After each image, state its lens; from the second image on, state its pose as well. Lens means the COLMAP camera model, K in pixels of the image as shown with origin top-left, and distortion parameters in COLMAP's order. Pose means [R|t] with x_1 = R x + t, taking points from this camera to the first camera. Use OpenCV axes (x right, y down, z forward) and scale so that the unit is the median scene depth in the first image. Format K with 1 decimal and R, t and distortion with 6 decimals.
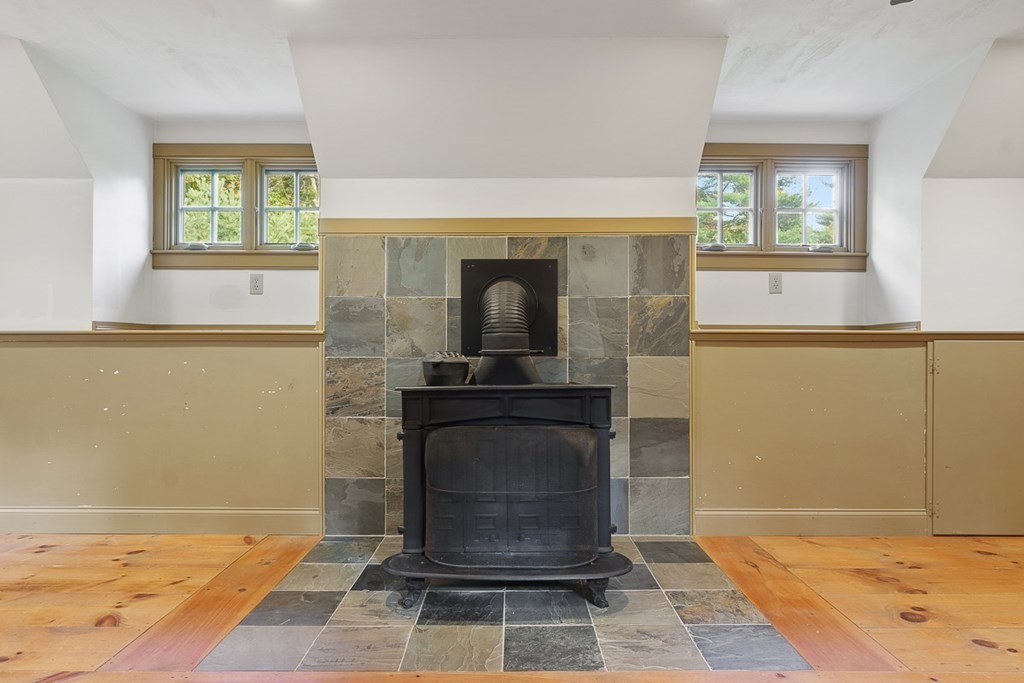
lens RADIAL K [[629.8, 0, 512.0], [0, 629.8, 341.5], [0, 0, 1]] dist [-0.008452, -0.000091]
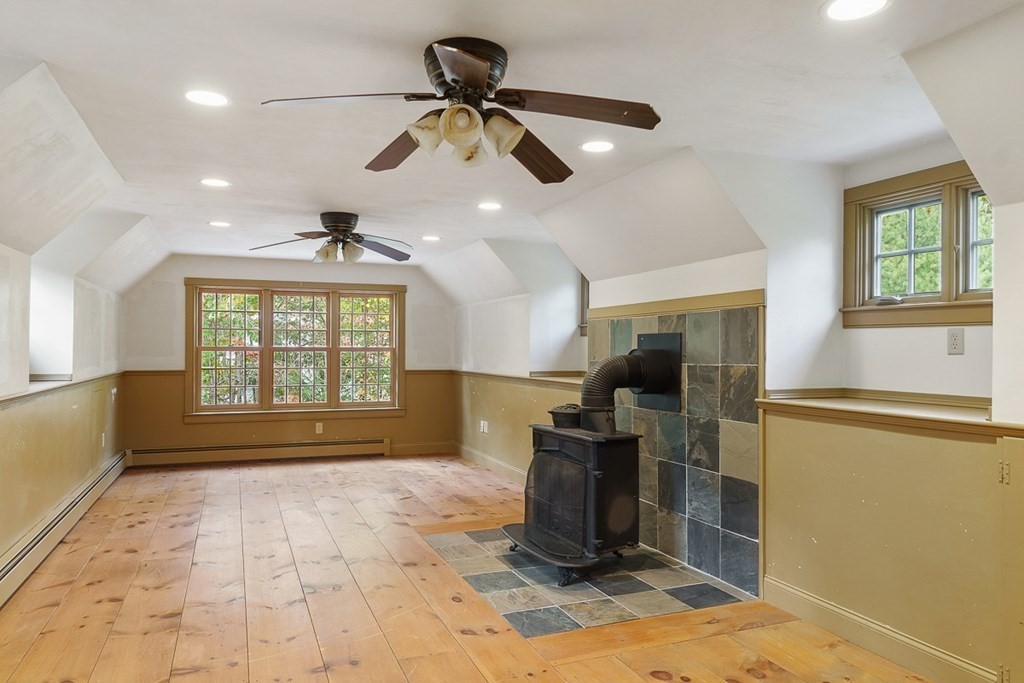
lens RADIAL K [[695.6, 0, 512.0], [0, 695.6, 341.5], [0, 0, 1]] dist [0.001958, -0.000336]
pose [[0.378506, -0.009569, -0.925549, 1.185593], [0.007782, 0.999944, -0.007156, -0.106914], [0.925566, -0.004494, 0.378559, 0.194875]]
